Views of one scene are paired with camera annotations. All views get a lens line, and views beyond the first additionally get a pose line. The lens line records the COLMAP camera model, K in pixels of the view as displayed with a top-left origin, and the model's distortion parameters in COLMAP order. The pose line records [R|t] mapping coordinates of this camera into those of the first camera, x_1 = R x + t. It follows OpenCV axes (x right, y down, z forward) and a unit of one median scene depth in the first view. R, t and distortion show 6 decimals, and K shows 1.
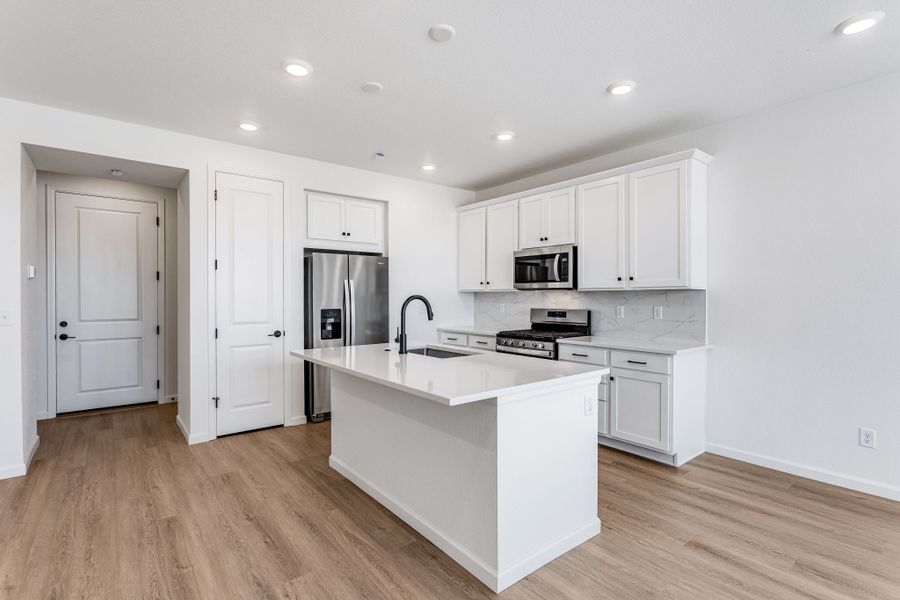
lens RADIAL K [[429.1, 0, 452.5], [0, 429.1, 298.9], [0, 0, 1]] dist [0.002585, 0.000423]
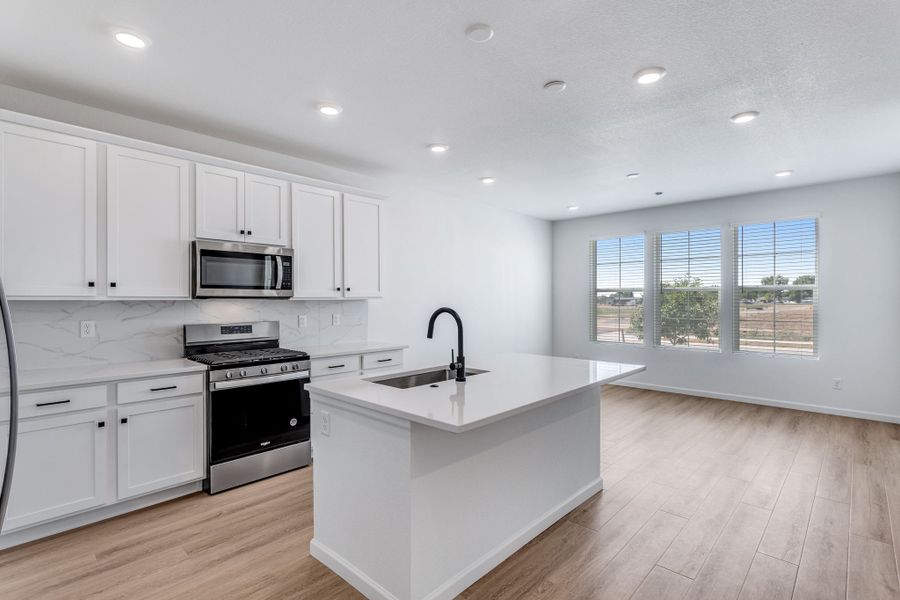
lens RADIAL K [[432.1, 0, 450.0], [0, 432.1, 300.0], [0, 0, 1]] dist [-0.000037, -0.000582]
pose [[-0.137457, 0.001386, 0.990507, -0.691889], [0.011275, 0.999936, 0.000166, -0.016693], [-0.990444, 0.011191, -0.137463, 0.860286]]
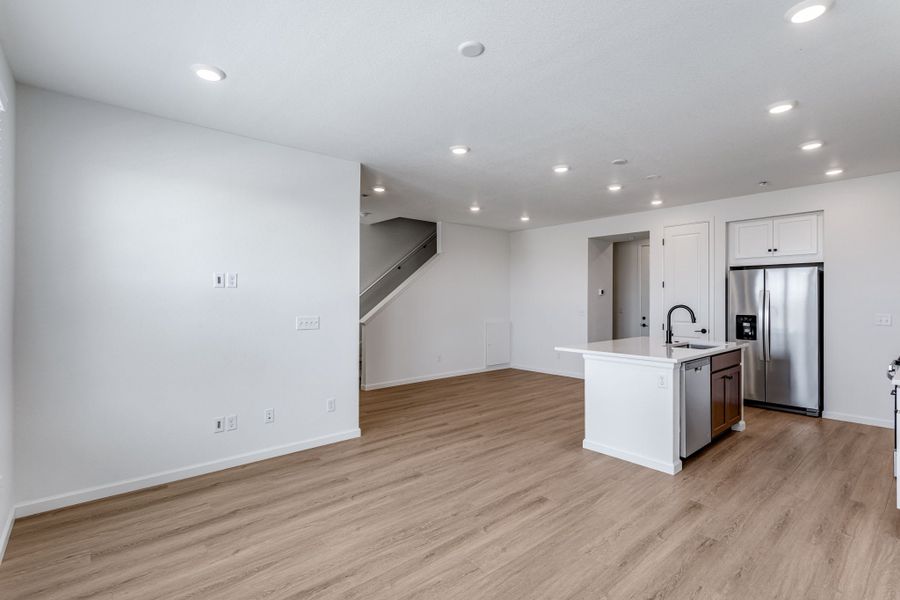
lens RADIAL K [[420.5, 0, 457.7], [0, 420.5, 295.2], [0, 0, 1]] dist [0.004156, 0.000746]
pose [[0.058993, -0.009850, -0.998210, 1.012599], [-0.006851, 0.999924, -0.010272, -0.018076], [0.998235, 0.007445, 0.058921, 0.121519]]
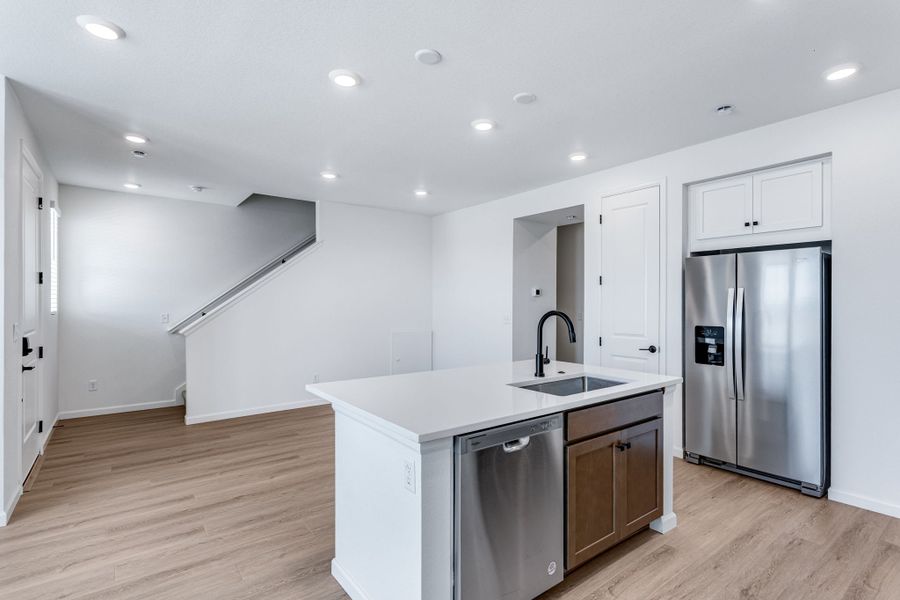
lens RADIAL K [[429.1, 0, 452.5], [0, 429.1, 298.9], [0, 0, 1]] dist [0.002585, 0.000423]
pose [[-0.014889, -0.008992, -0.999849, 0.591202], [-0.008735, 0.999923, -0.008863, -0.018163], [0.999851, 0.008602, -0.014966, 0.629528]]
